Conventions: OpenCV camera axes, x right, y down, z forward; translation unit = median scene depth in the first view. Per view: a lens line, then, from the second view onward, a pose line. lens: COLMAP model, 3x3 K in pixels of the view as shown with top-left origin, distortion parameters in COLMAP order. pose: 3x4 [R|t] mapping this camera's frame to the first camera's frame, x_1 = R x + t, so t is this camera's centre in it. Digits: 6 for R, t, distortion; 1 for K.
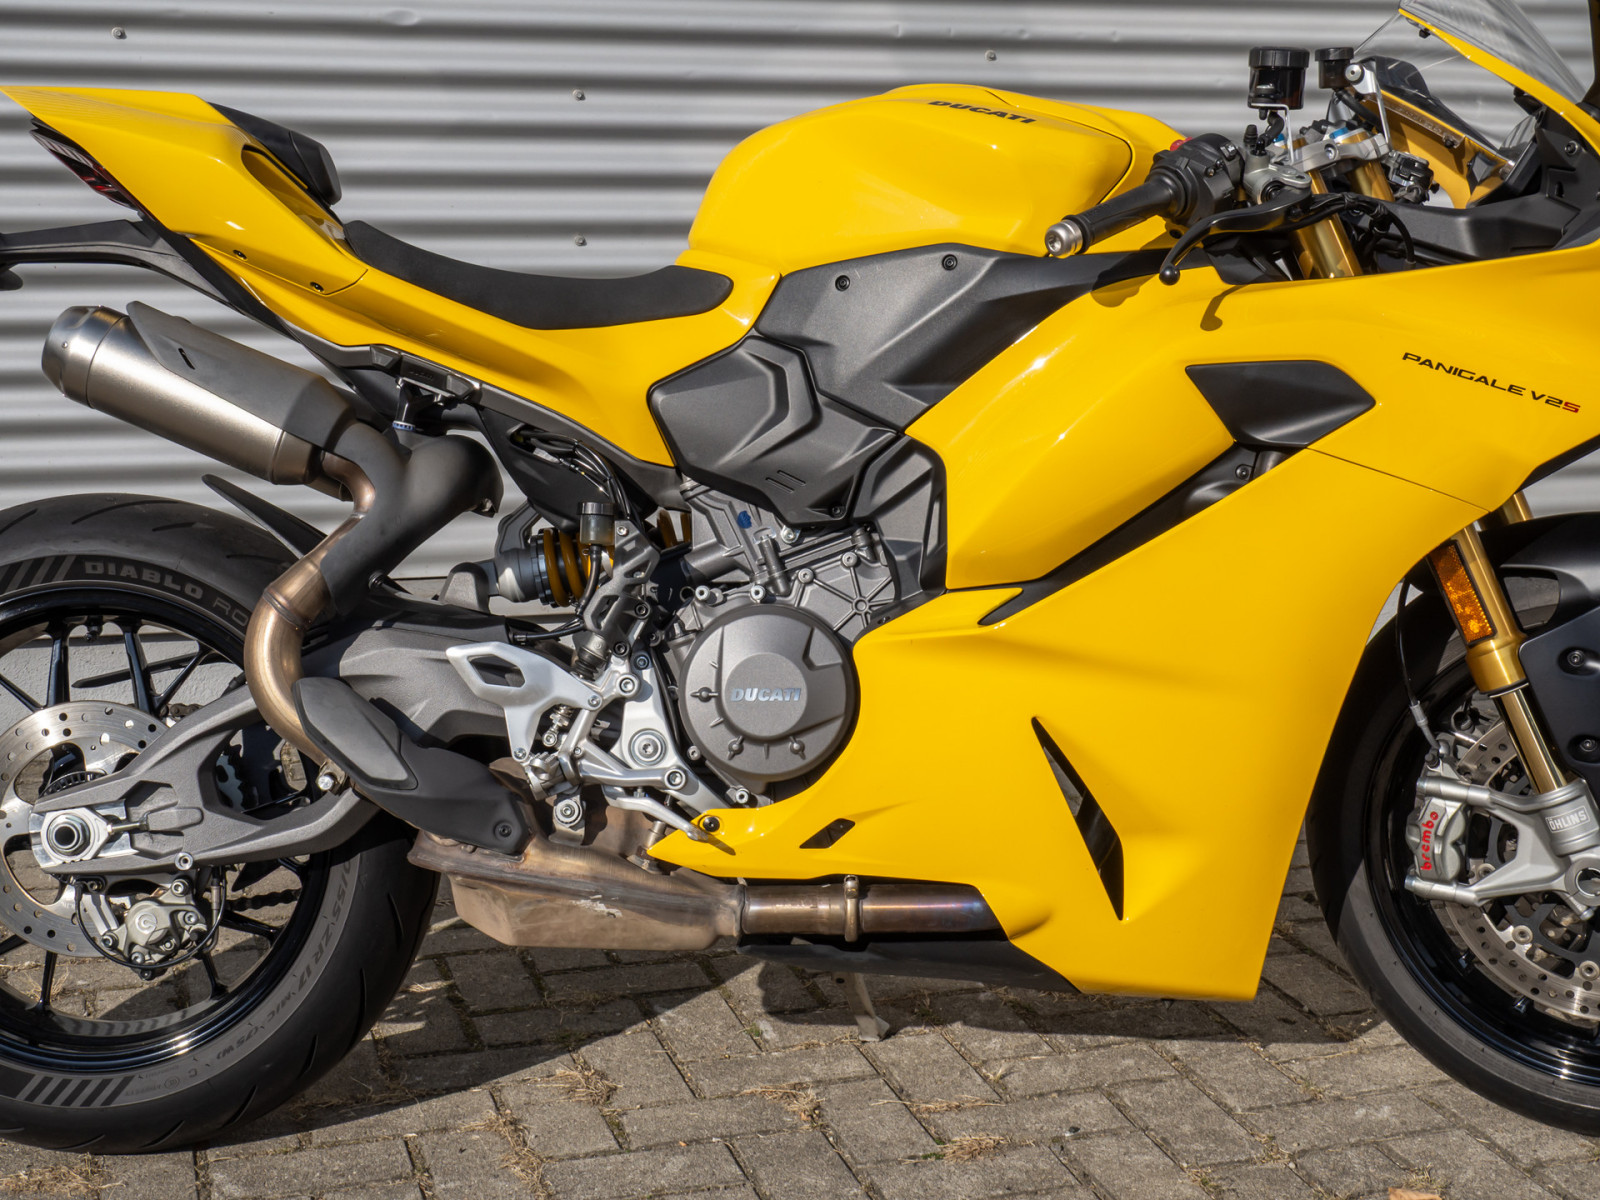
lens RADIAL K [[2289.4, 0, 811.9], [0, 2289.4, 600.4], [0, 0, 1]] dist [0.056292, 0.000000]
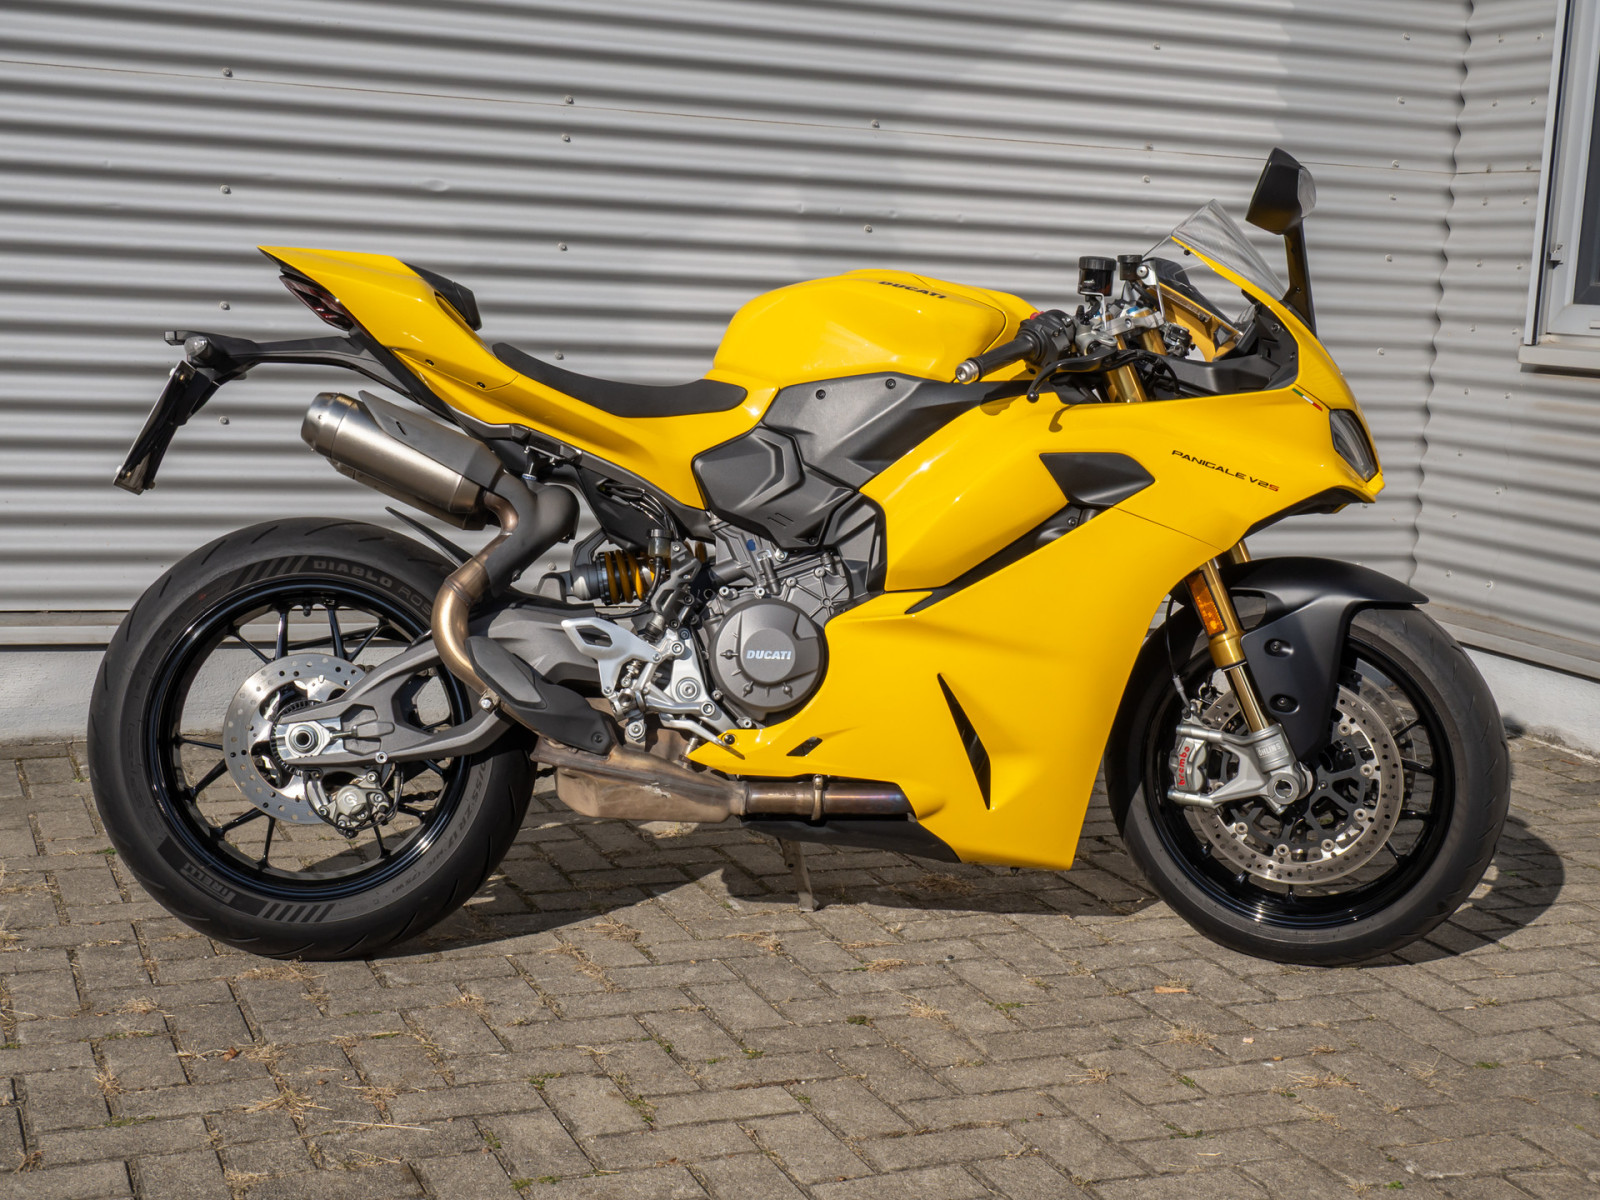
lens RADIAL K [[2289.4, 0, 791.4], [0, 2289.4, 592.4], [0, 0, 1]] dist [0.056292, 0.000000]
pose [[0.995437, 0.027384, 0.091408, -0.143670], [-0.022565, 0.998322, -0.053337, 0.078698], [-0.092715, 0.051031, 0.994384, -0.534623]]
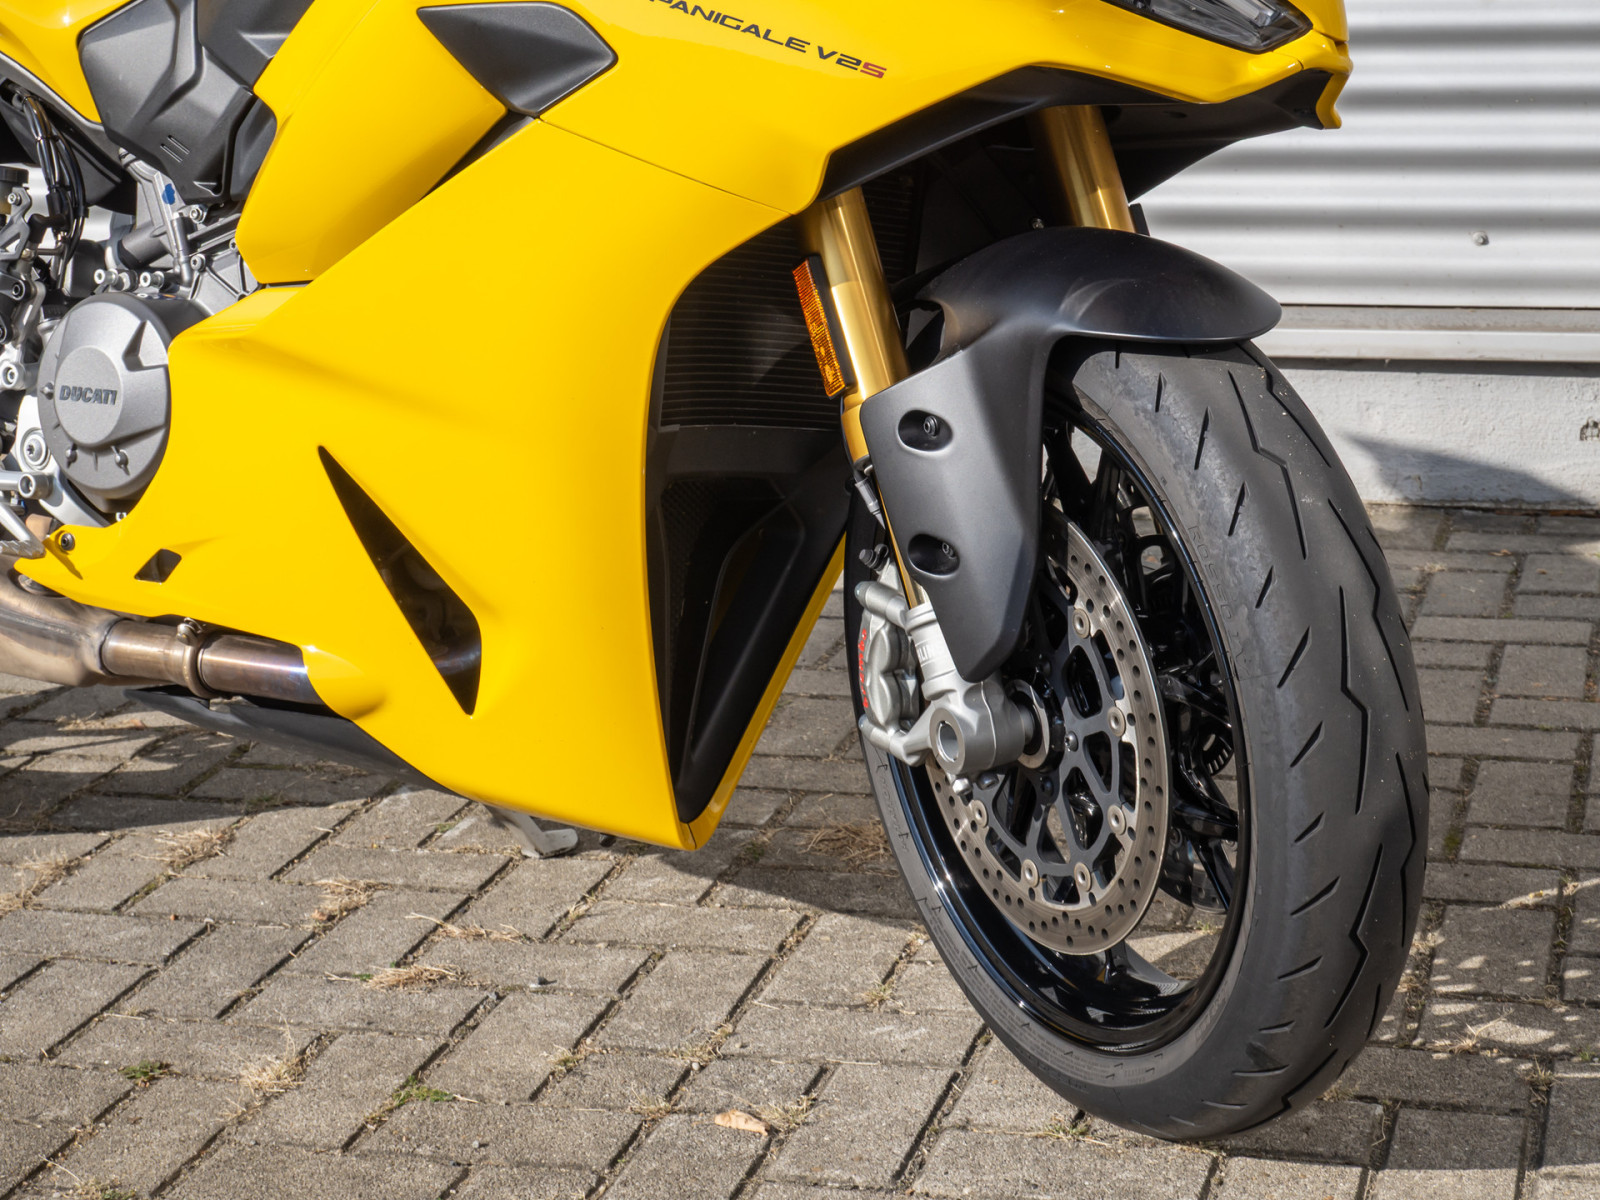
lens RADIAL K [[3045.7, 0, 800.3], [0, 3045.7, 609.4], [0, 0, 1]] dist [0.124529, 0.000000]
pose [[0.830046, 0.109637, -0.546812, 0.810381], [-0.067977, 0.993065, 0.095924, -0.006832], [0.553536, -0.042451, 0.831743, 0.182026]]
